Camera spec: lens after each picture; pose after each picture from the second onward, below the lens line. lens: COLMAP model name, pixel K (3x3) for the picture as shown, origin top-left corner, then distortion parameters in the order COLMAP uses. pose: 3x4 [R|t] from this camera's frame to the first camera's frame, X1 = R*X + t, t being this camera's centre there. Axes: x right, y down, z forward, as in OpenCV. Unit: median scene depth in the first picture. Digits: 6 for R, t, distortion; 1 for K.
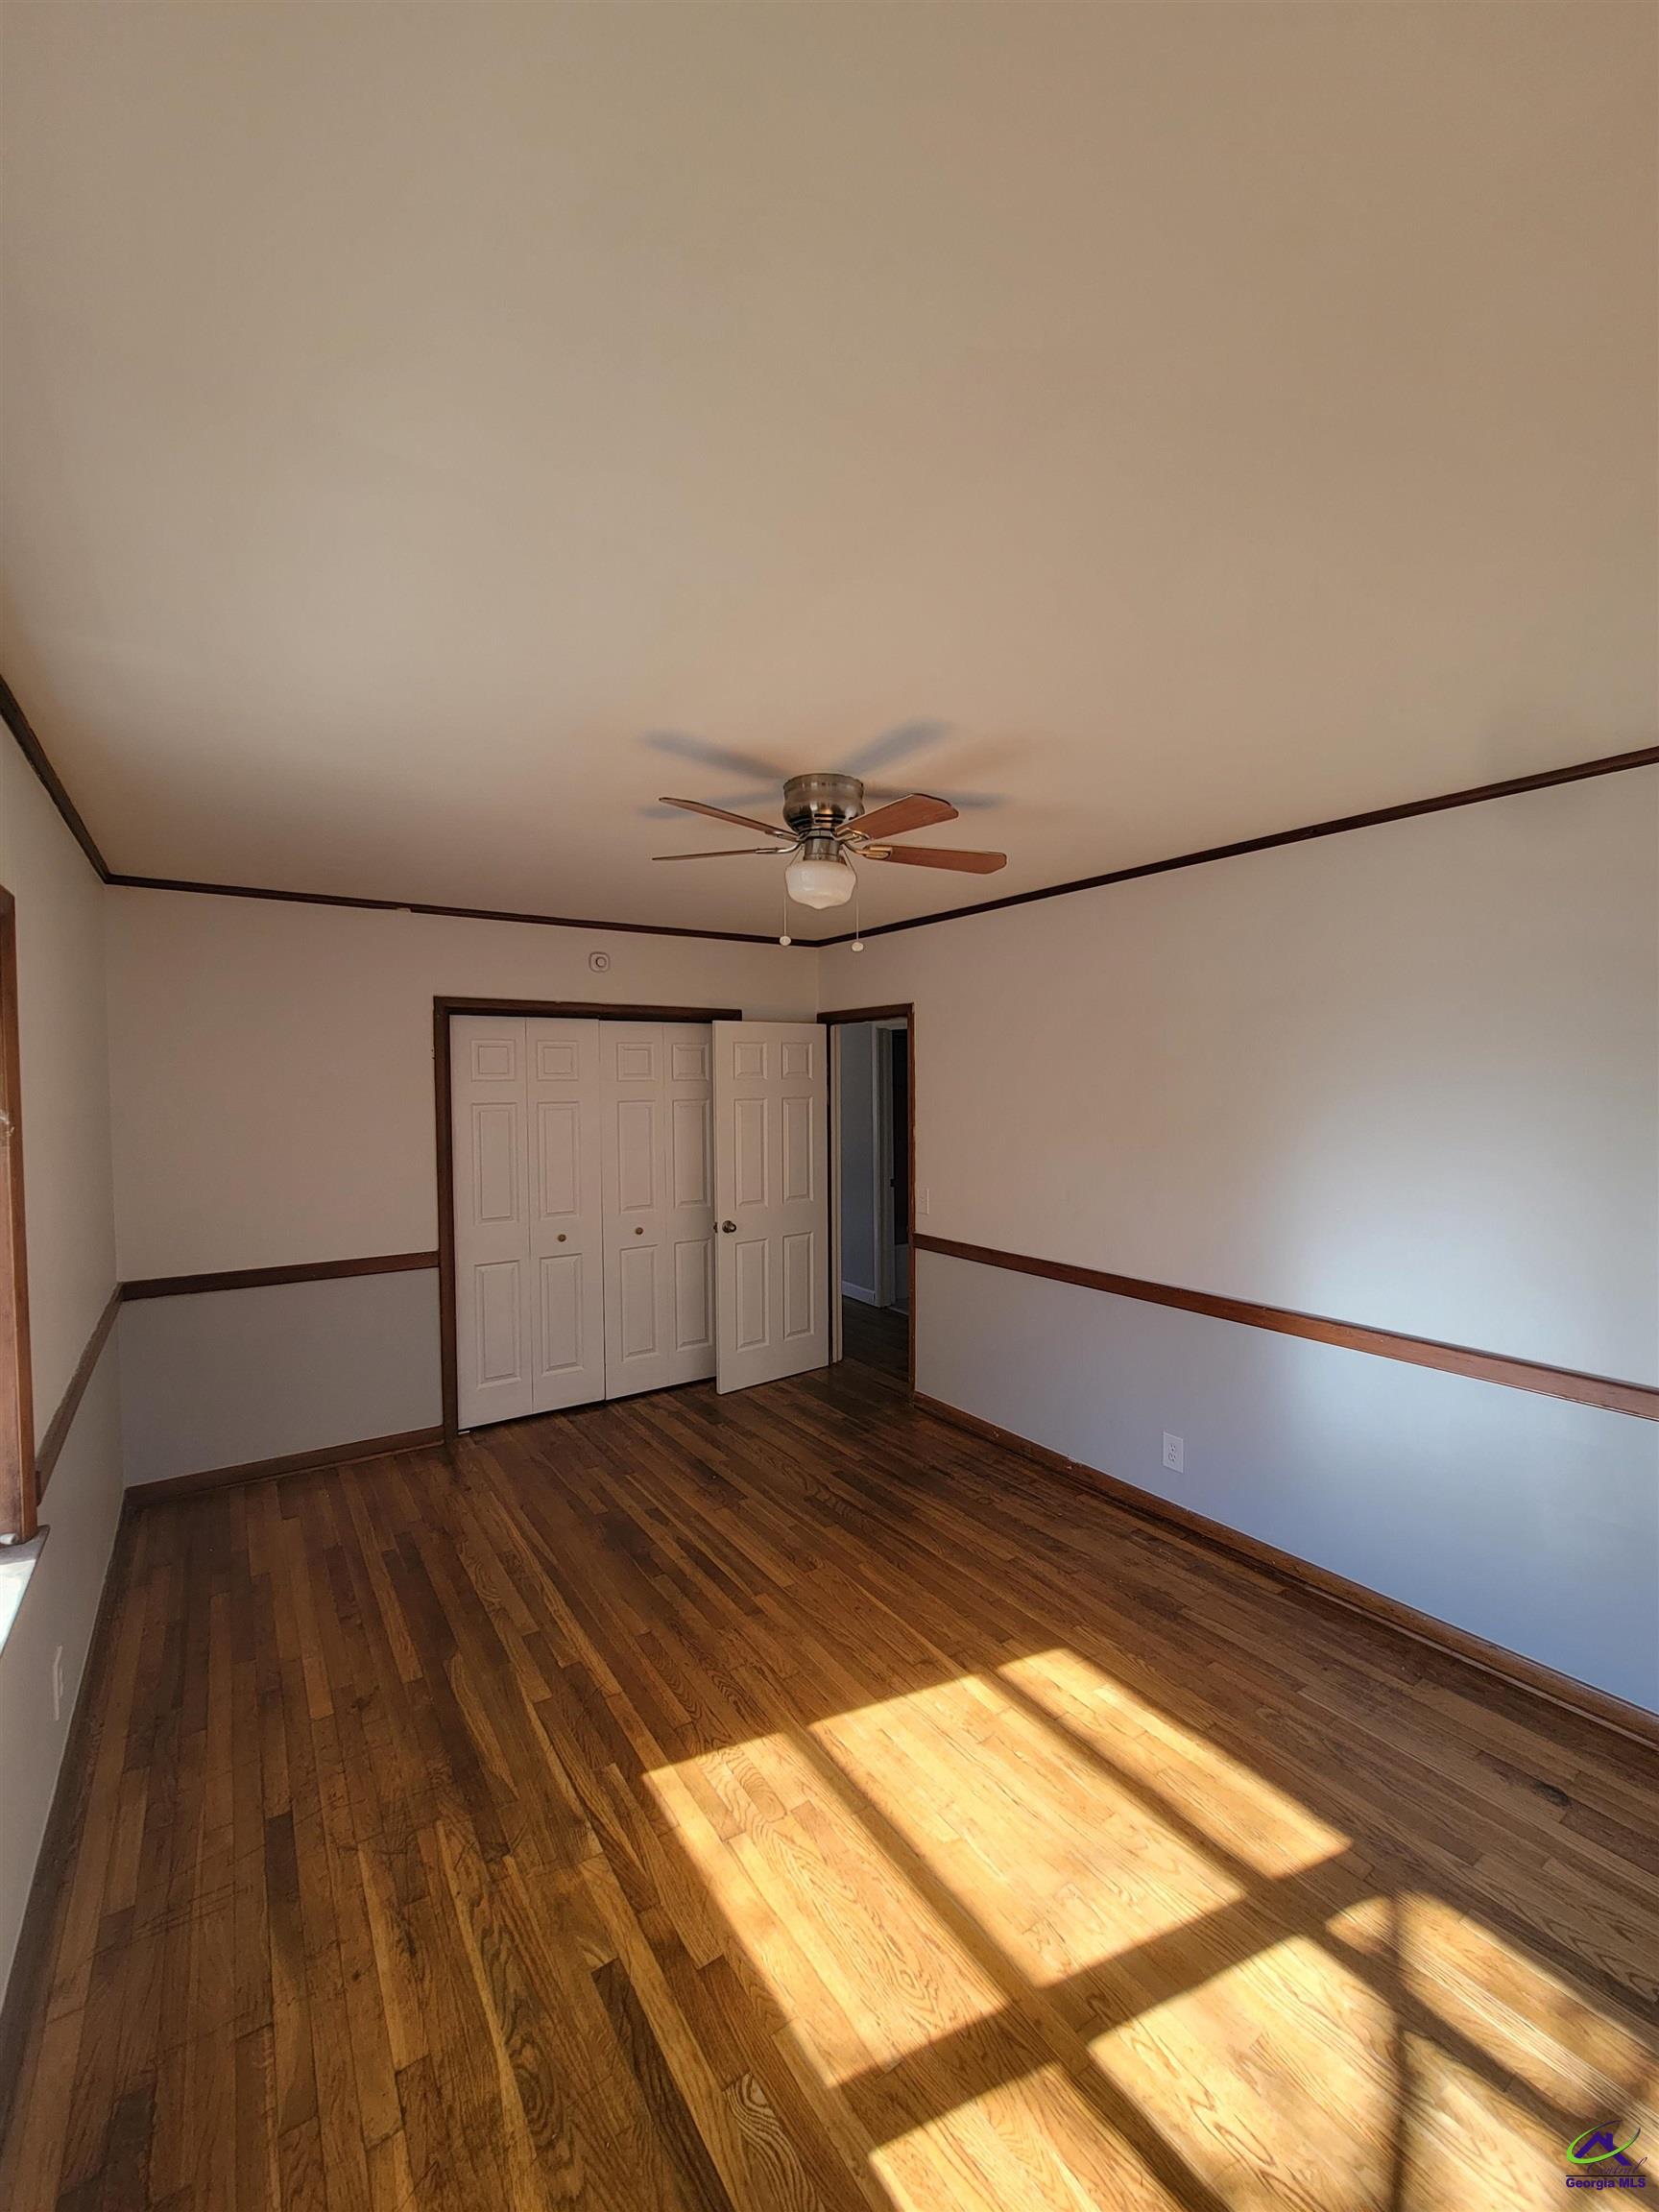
lens RADIAL K [[896.6, 0, 819.3], [0, 896.6, 1104.8], [0, 0, 1]] dist [-0.002932, 0.000471]
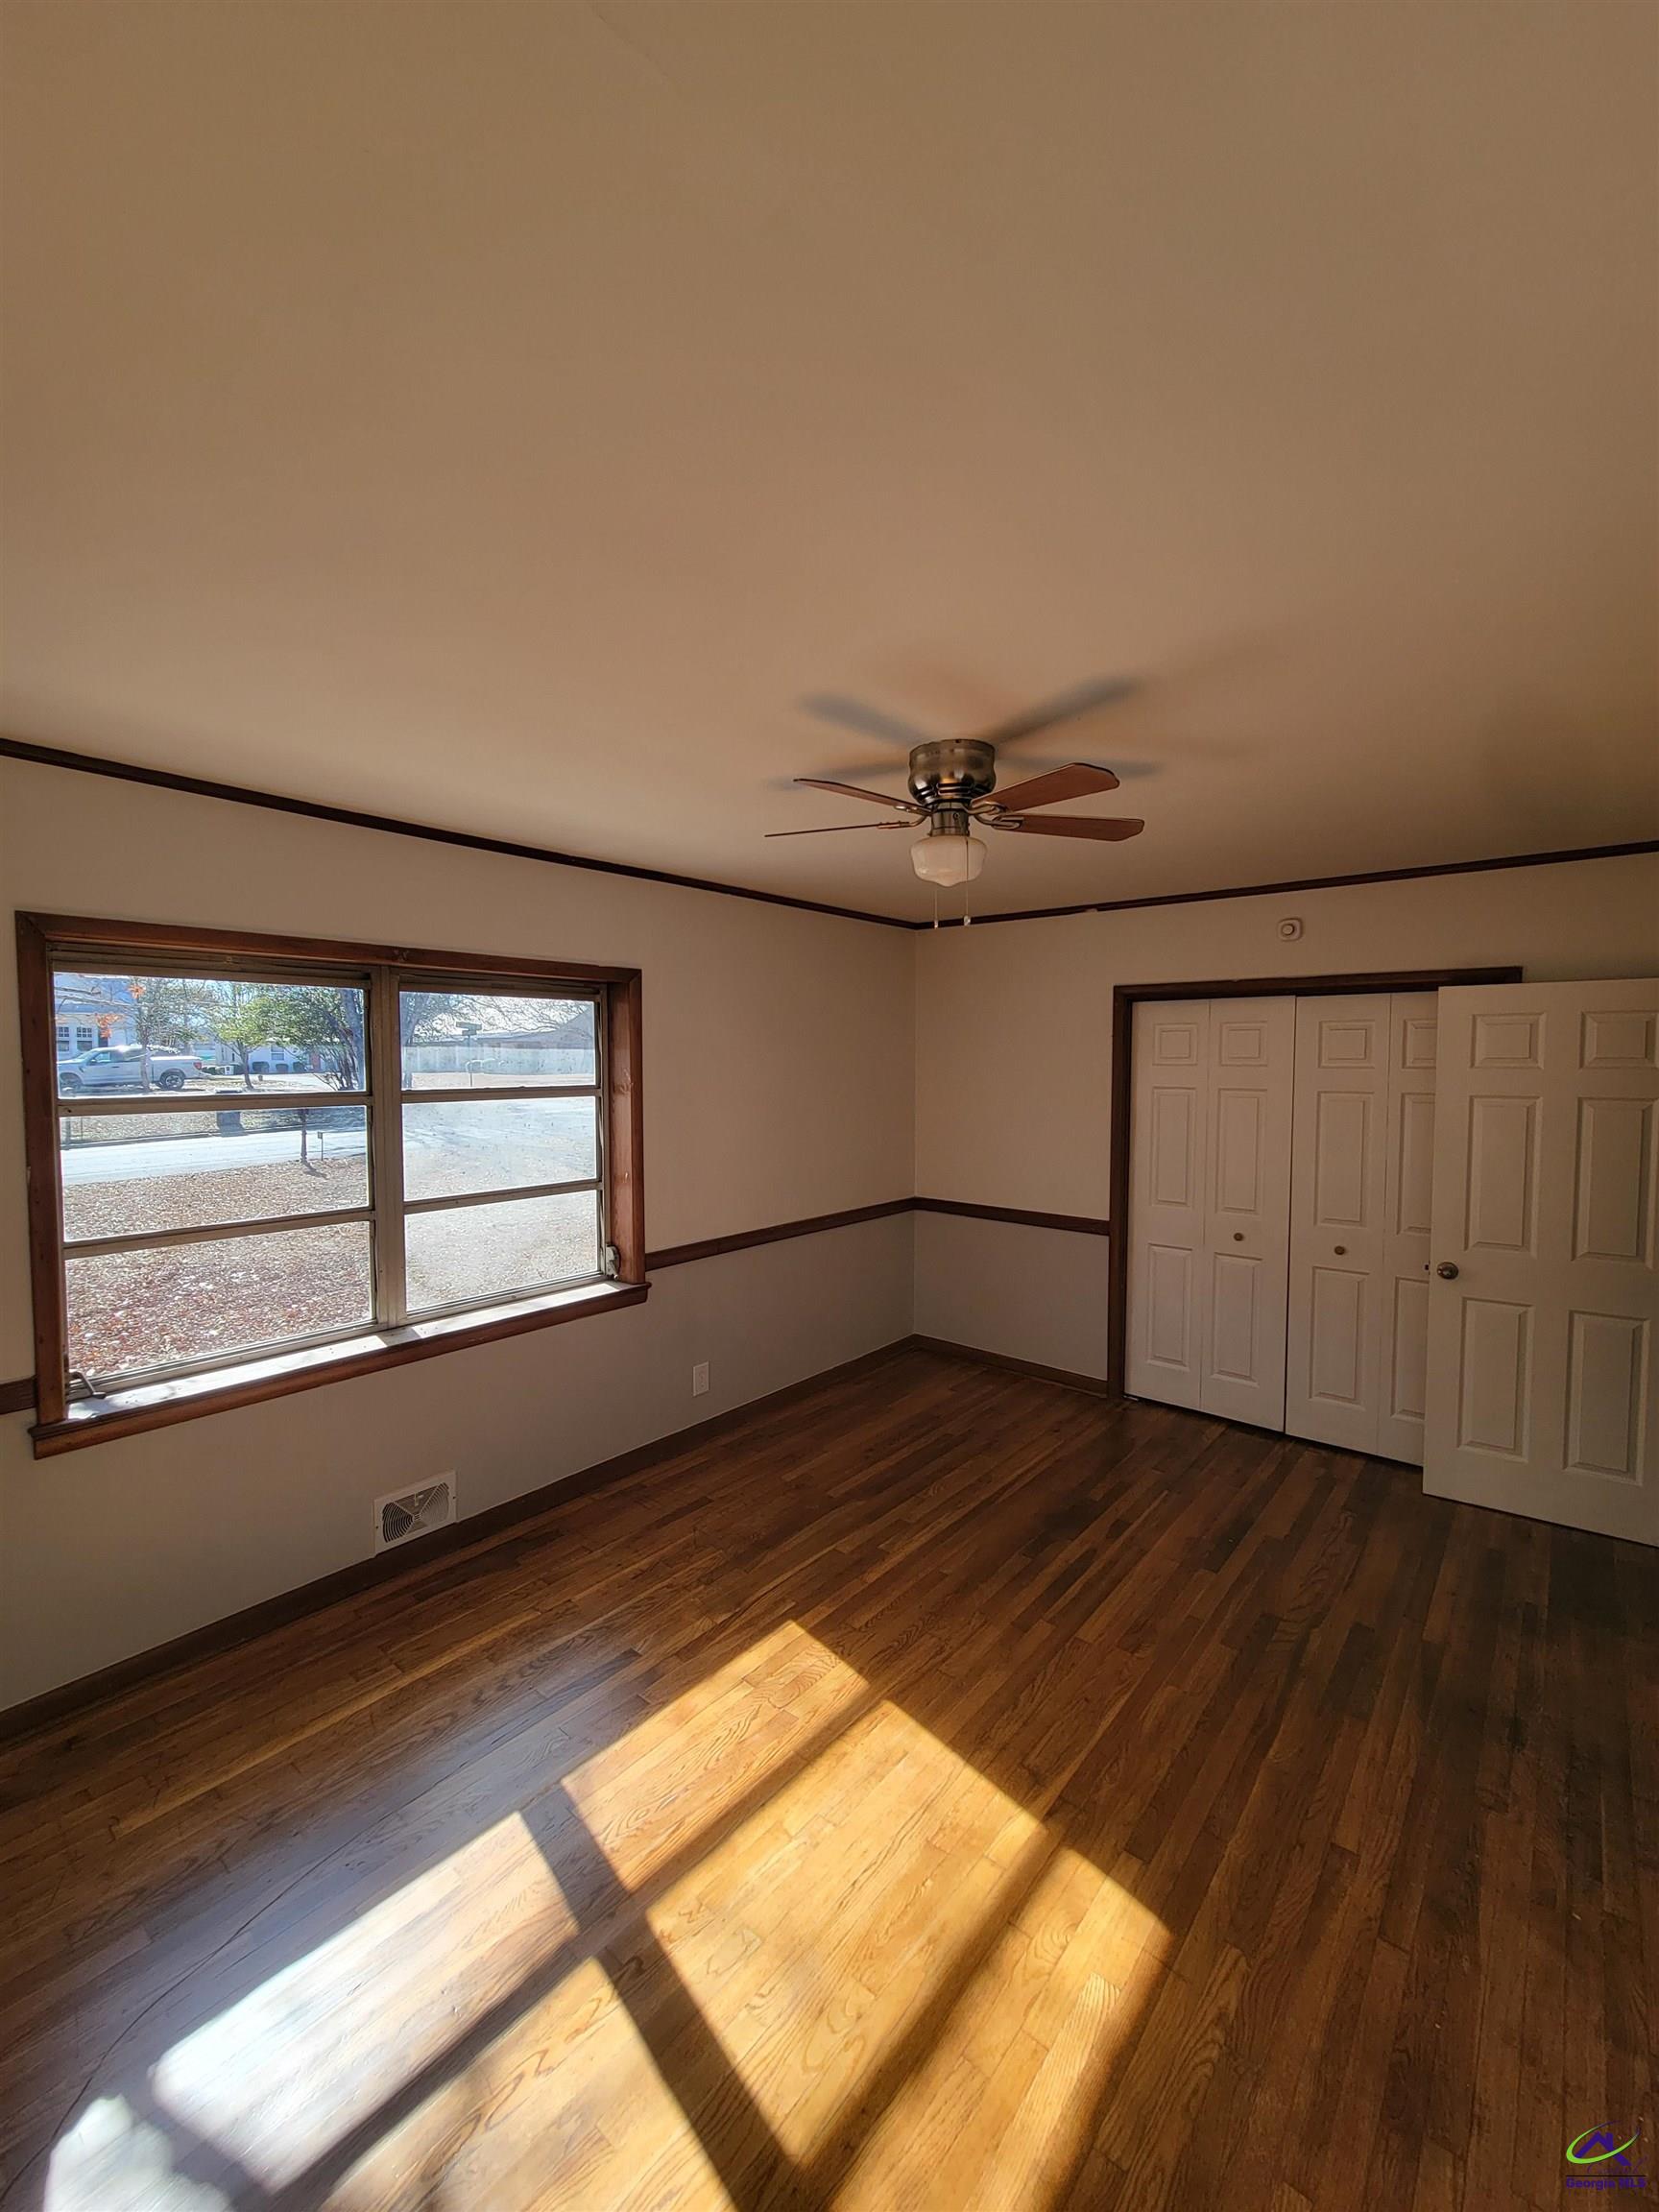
lens RADIAL K [[900.1, 0, 816.2], [0, 900.1, 1104.3], [0, 0, 1]] dist [-0.010770, 0.004623]
pose [[0.275171, 0.054897, -0.959827, 0.876696], [-0.036699, 0.998241, 0.046573, -0.027186], [0.960694, 0.022409, 0.276702, 0.603198]]
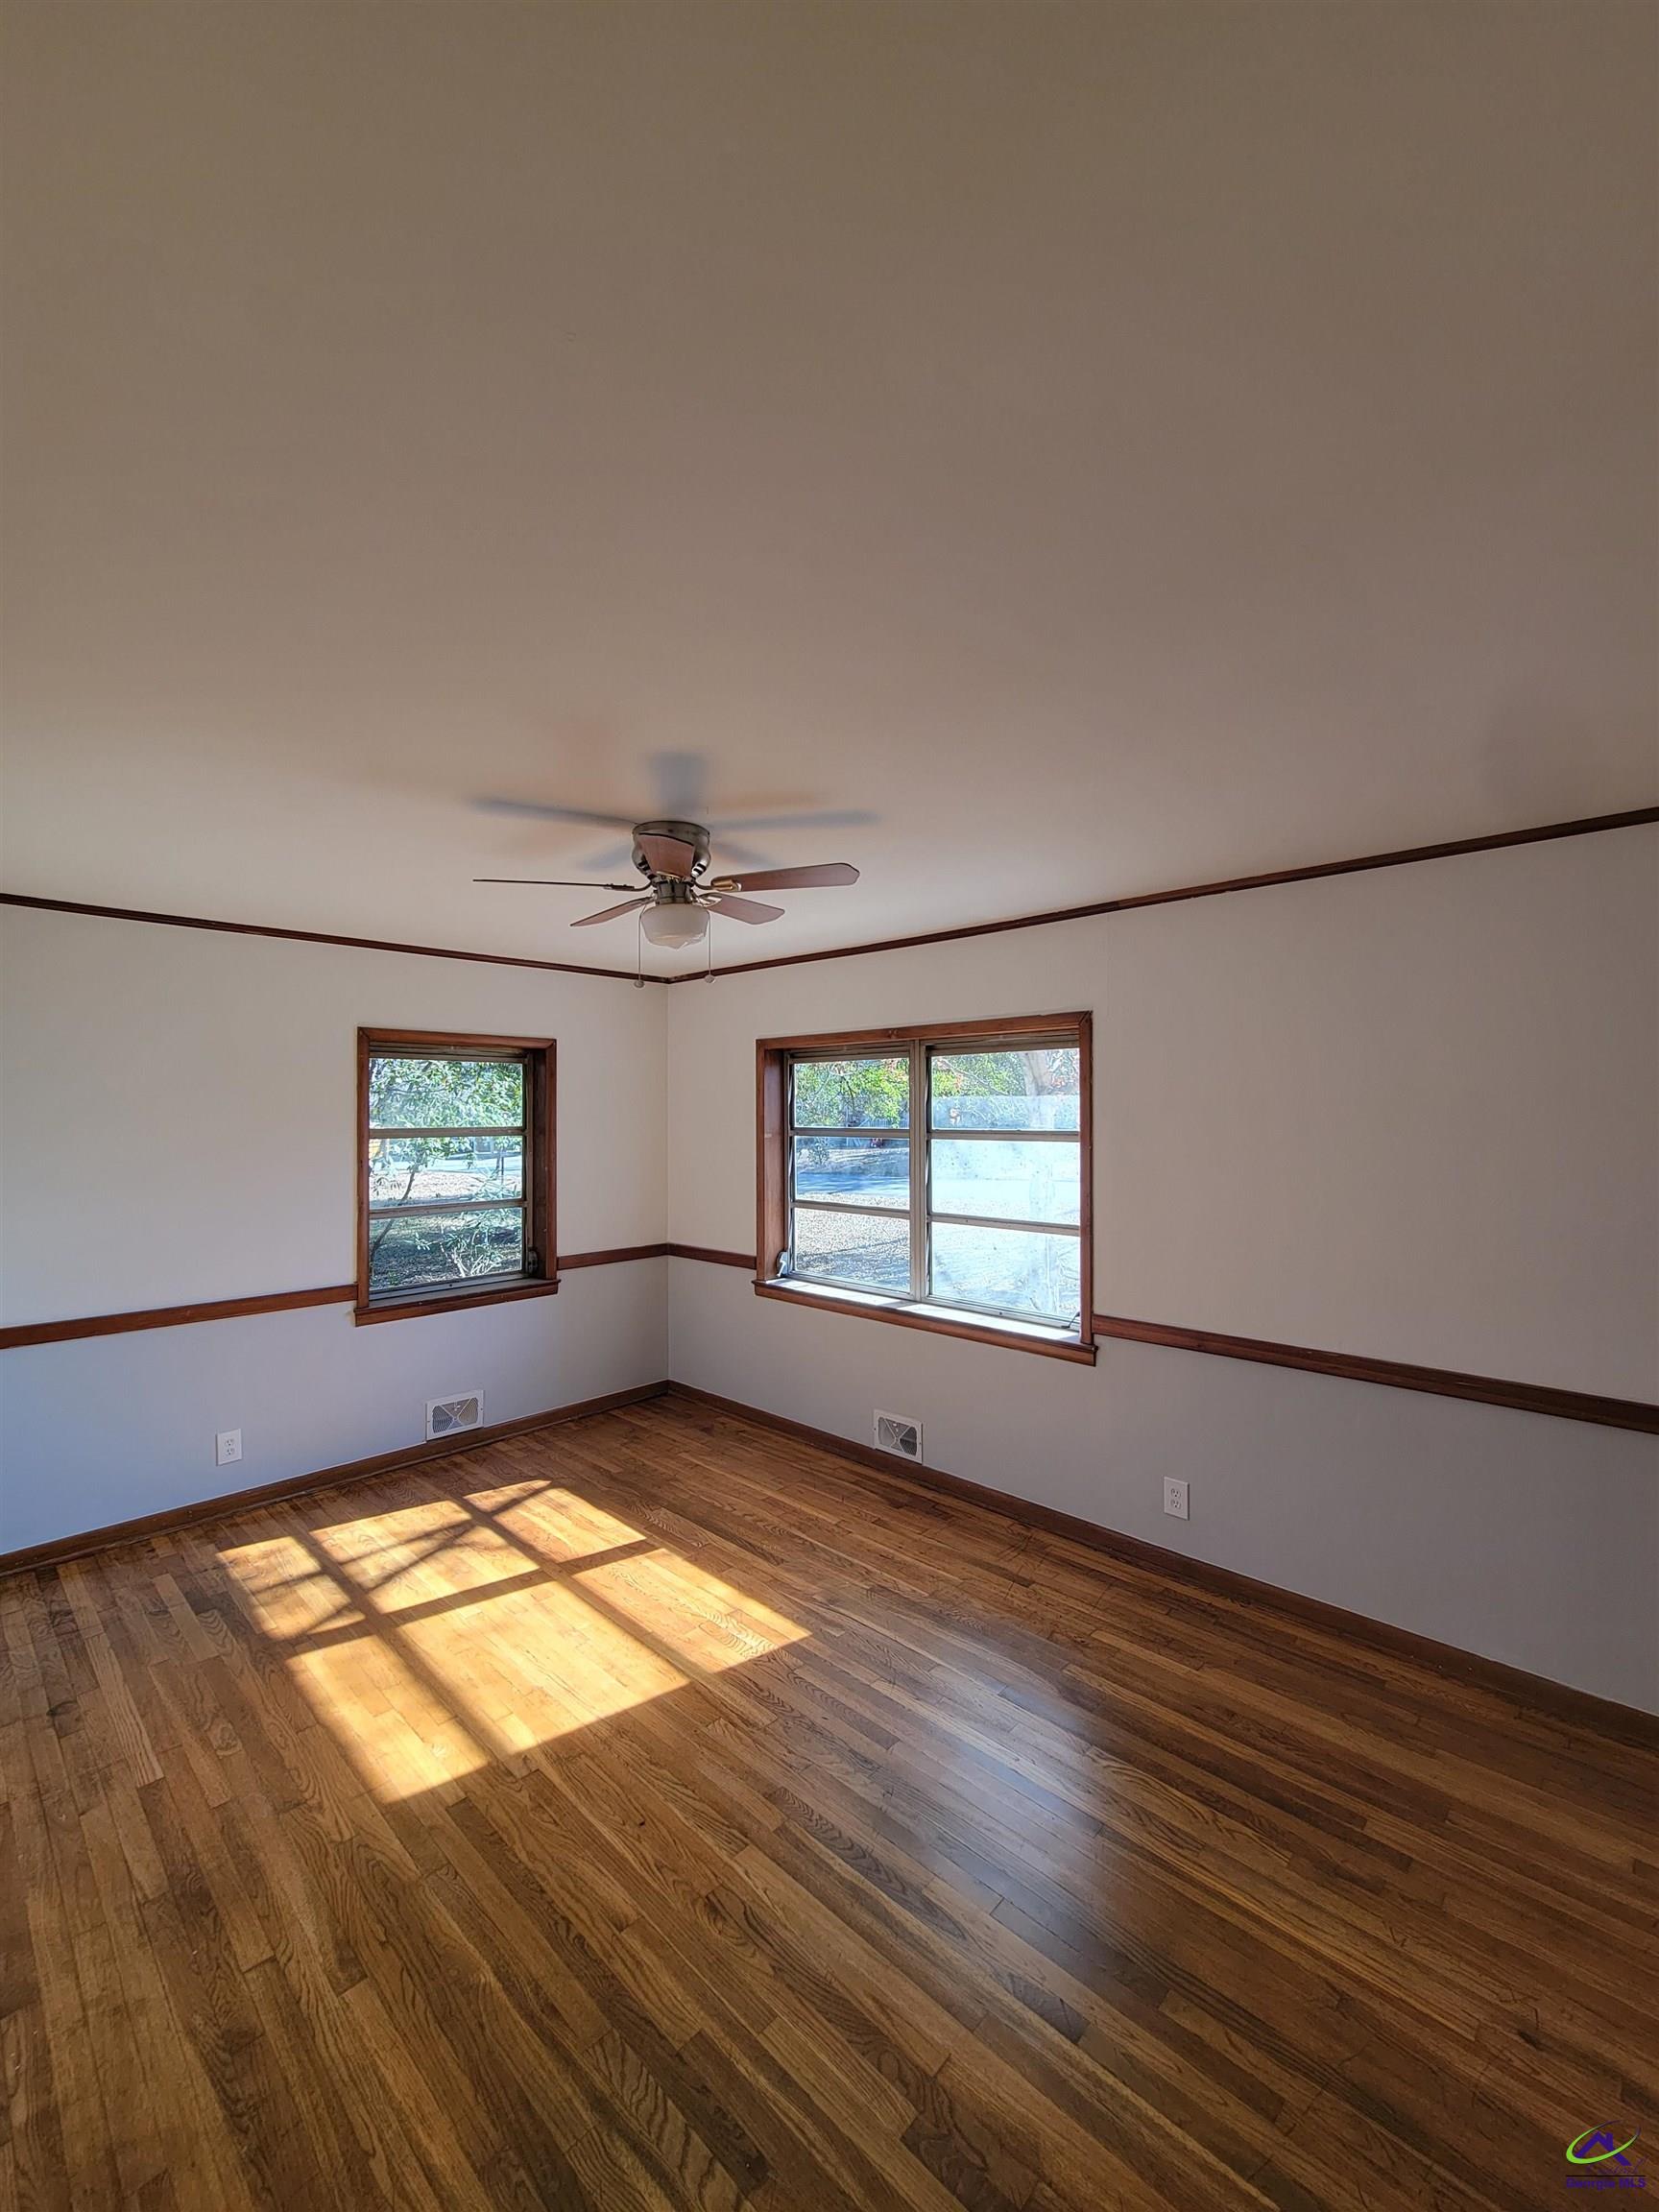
lens RADIAL K [[896.6, 0, 819.3], [0, 896.6, 1104.8], [0, 0, 1]] dist [-0.002932, 0.000471]
pose [[-0.977596, 0.009017, -0.210295, 0.058094], [0.002481, 0.999506, 0.031323, -0.068232], [0.210474, 0.030100, -0.977136, 2.044904]]
